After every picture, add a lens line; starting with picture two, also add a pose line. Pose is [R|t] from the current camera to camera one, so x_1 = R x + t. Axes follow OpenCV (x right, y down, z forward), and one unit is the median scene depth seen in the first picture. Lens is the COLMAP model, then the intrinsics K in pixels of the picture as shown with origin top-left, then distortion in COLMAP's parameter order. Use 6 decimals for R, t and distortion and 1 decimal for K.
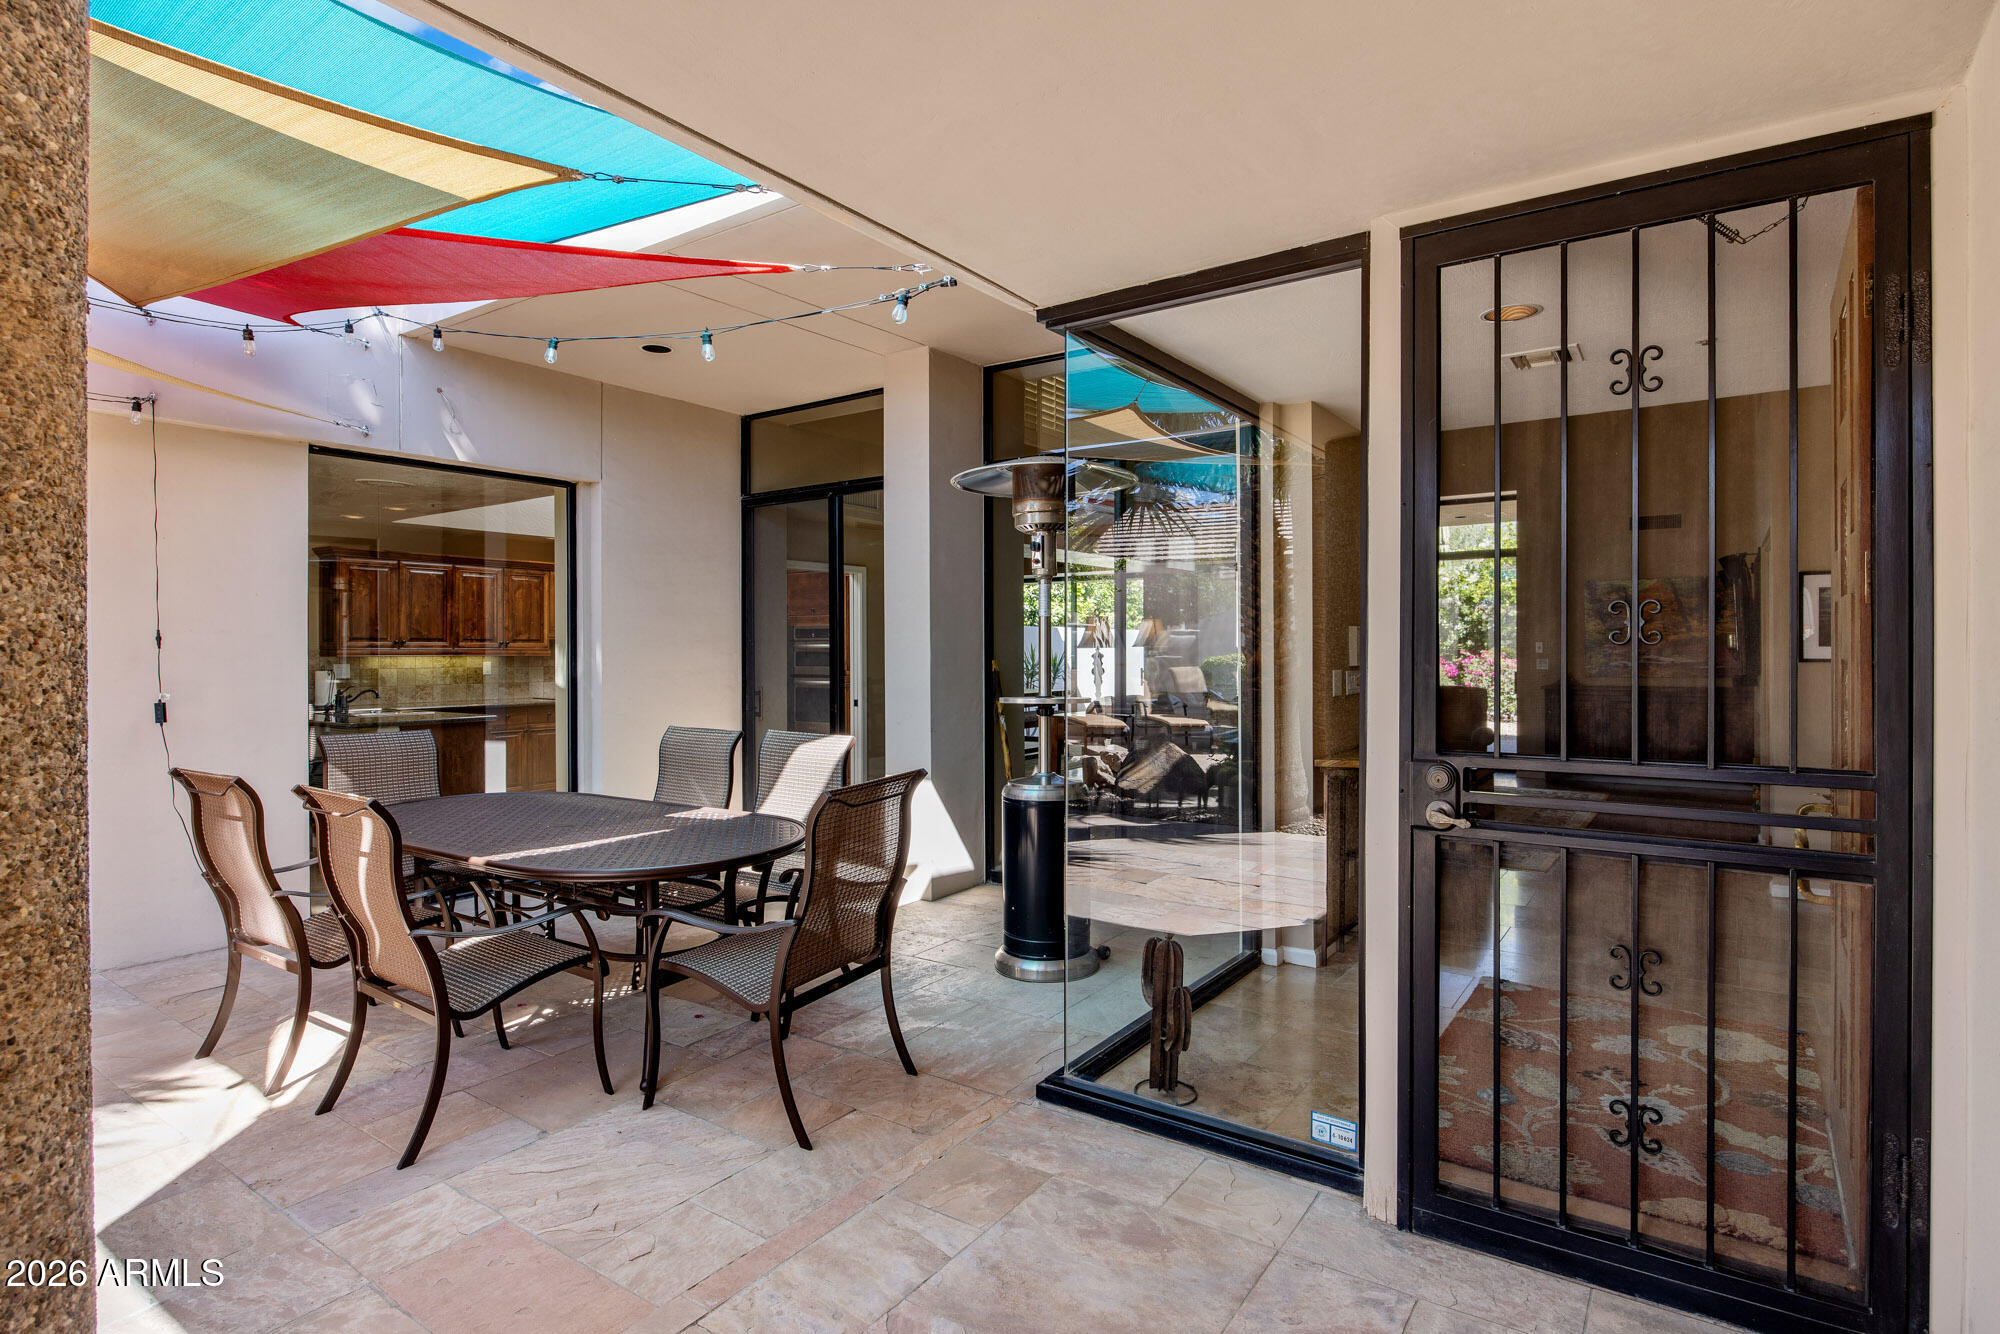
lens RADIAL K [[1030.7, 0, 1006.3], [0, 1030.7, 645.7], [0, 0, 1]] dist [-0.000188, 0.000332]
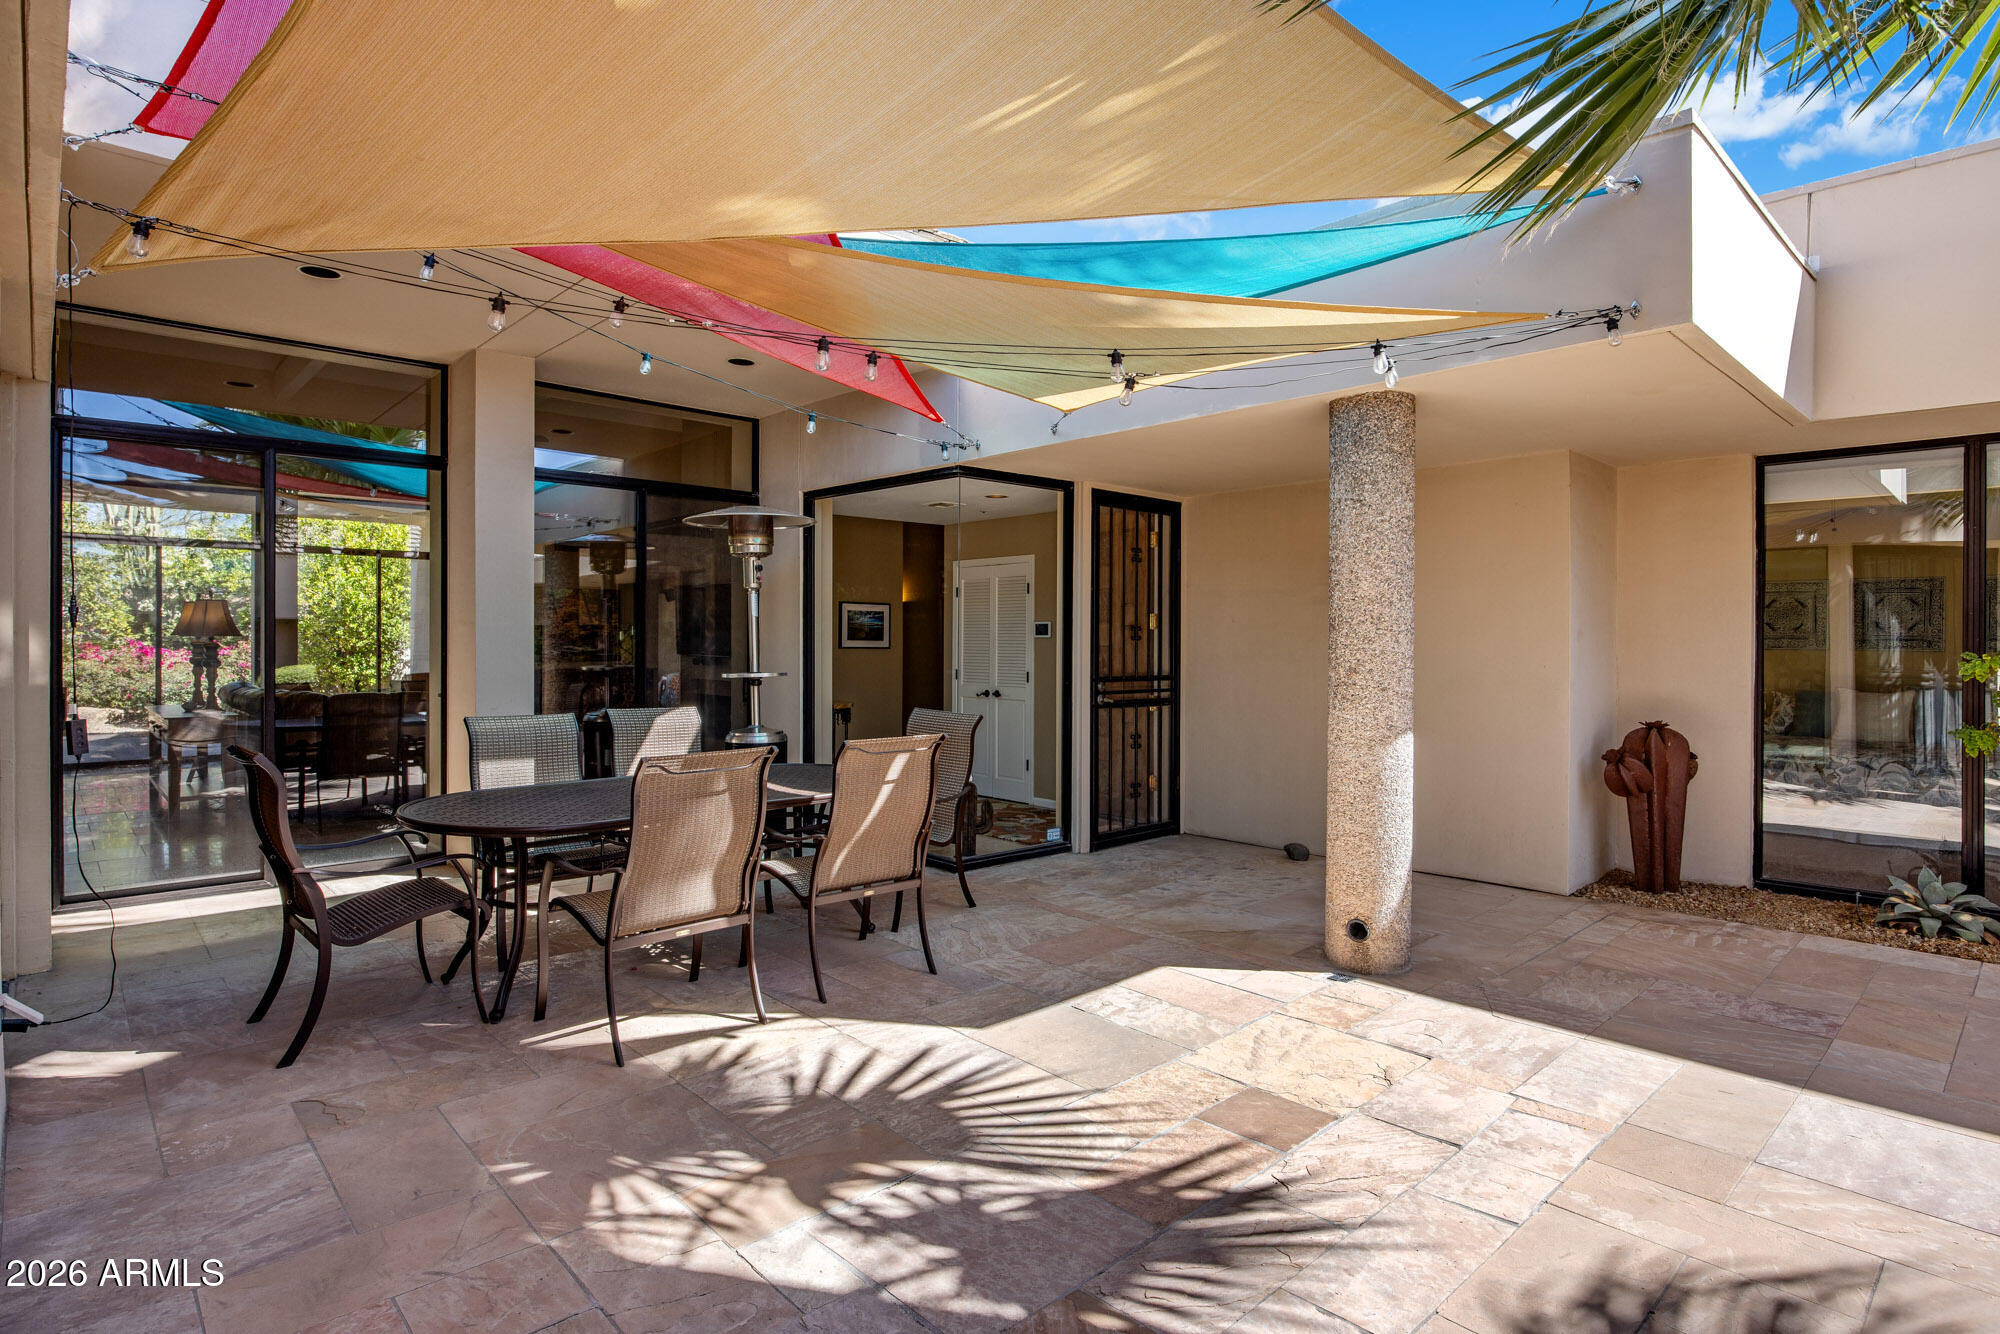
lens RADIAL K [[1030.7, 0, 1006.3], [0, 1030.7, 645.7], [0, 0, 1]] dist [-0.000188, 0.000332]
pose [[0.201696, 0.000015, 0.979448, -1.893997], [-0.004880, 0.999988, 0.000990, 0.012816], [-0.979436, -0.004980, 0.201693, 0.537270]]
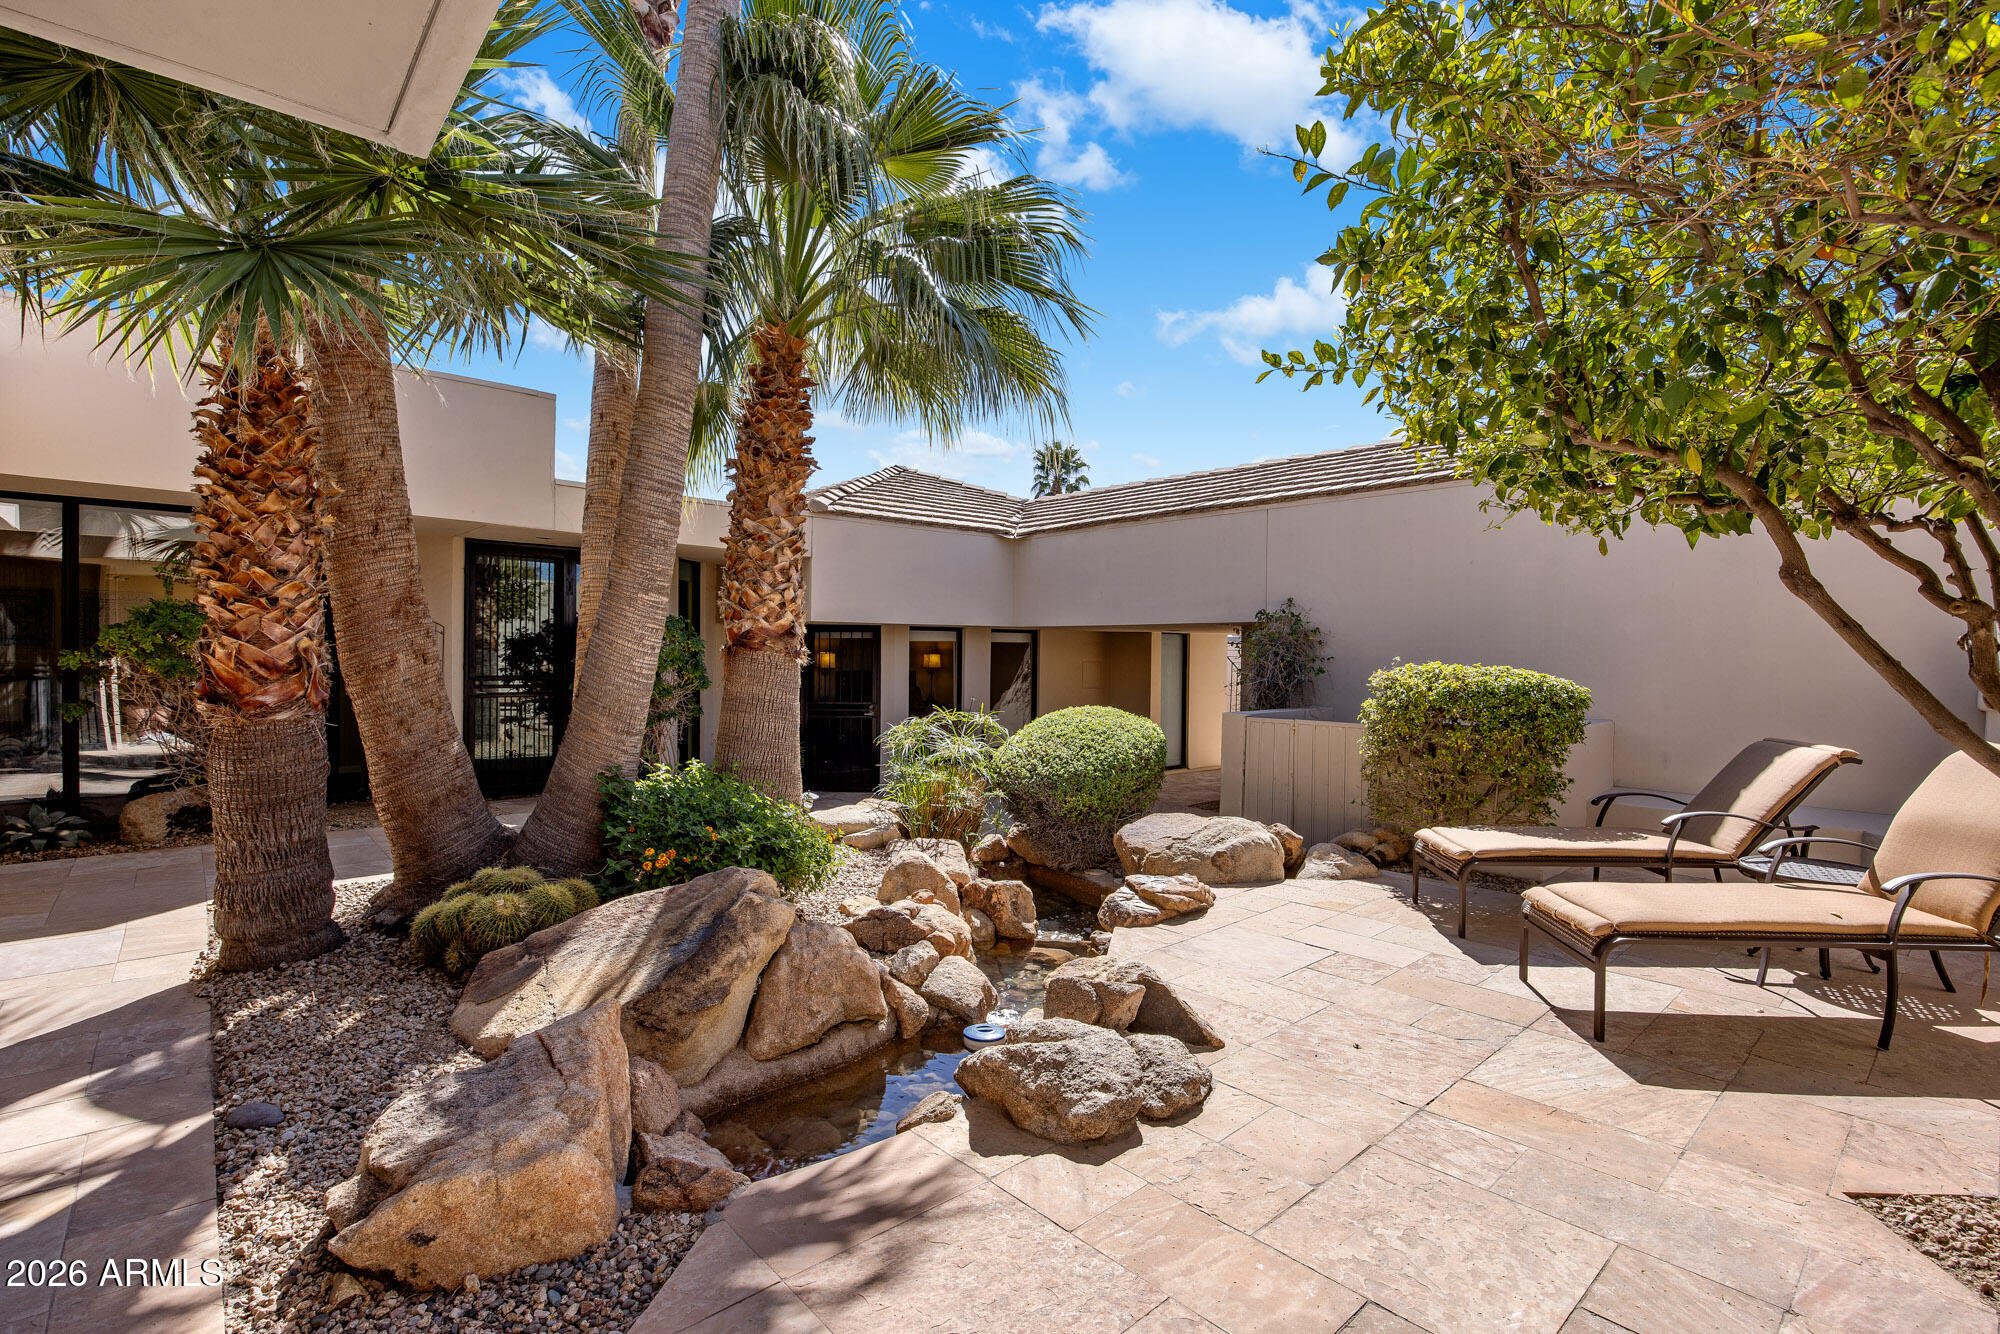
lens RADIAL K [[918.2, 0, 1000.0], [0, 918.2, 667.0], [0, 0, 1]] dist [-0.000883, -0.000367]
pose [[-0.971598, -0.012470, 0.236309, -2.564621], [-0.011314, 0.999916, 0.006247, 0.020565], [-0.236367, 0.003396, -0.971658, 0.911346]]
